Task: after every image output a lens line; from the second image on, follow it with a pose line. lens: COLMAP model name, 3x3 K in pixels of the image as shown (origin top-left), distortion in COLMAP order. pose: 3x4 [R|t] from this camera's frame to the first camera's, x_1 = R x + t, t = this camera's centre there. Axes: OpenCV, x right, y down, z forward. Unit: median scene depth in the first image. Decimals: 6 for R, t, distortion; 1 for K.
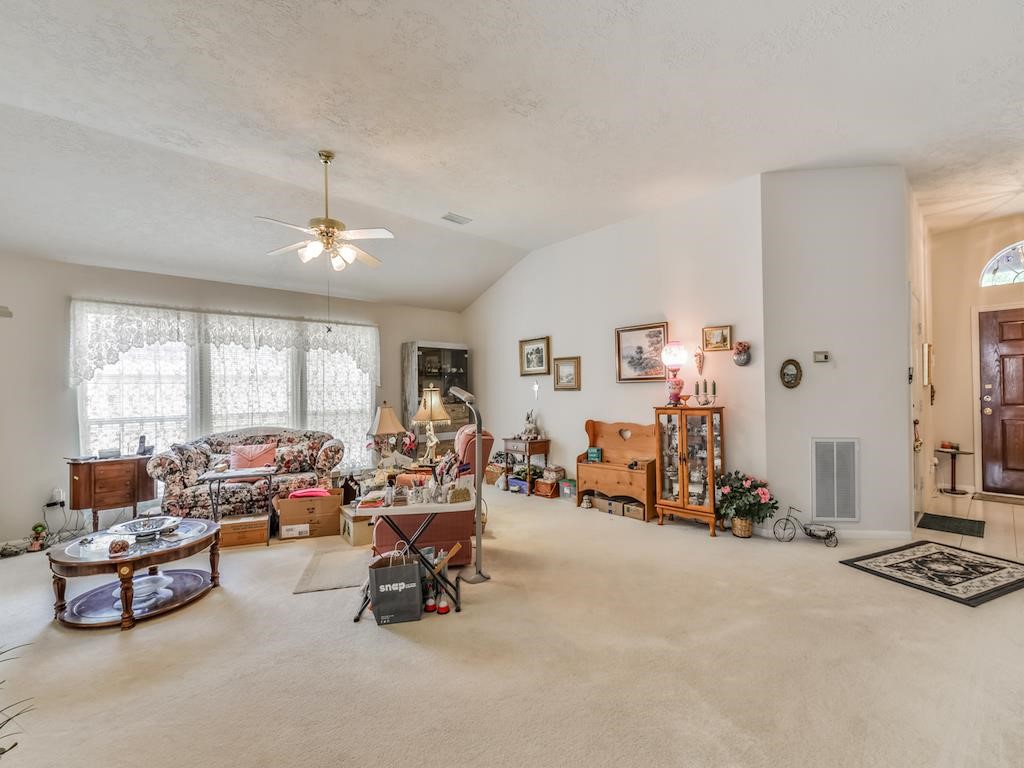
lens RADIAL K [[449.7, 0, 512.0], [0, 449.7, 384.0], [0, 0, 1]] dist [-0.001329, -0.000158]
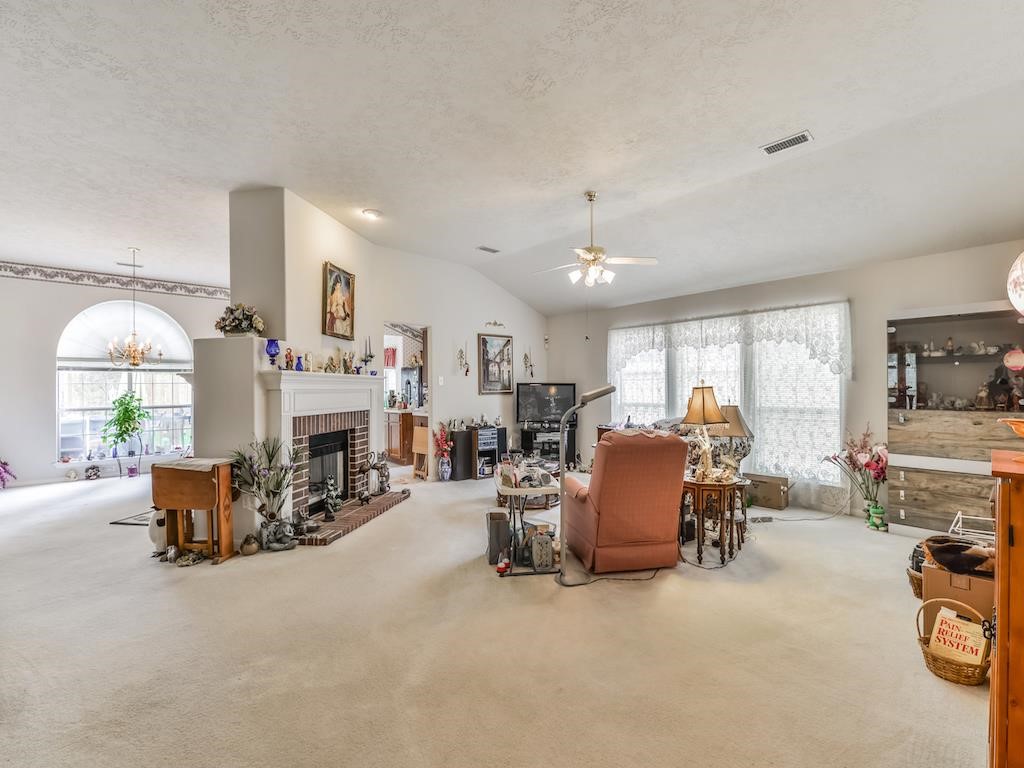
lens RADIAL K [[449.7, 0, 512.0], [0, 449.7, 384.0], [0, 0, 1]] dist [-0.001329, -0.000158]
pose [[-0.005367, -0.000415, -0.999986, 0.561583], [0.010630, 0.999943, -0.000472, 0.007083], [0.999929, -0.010632, -0.005363, 0.538056]]
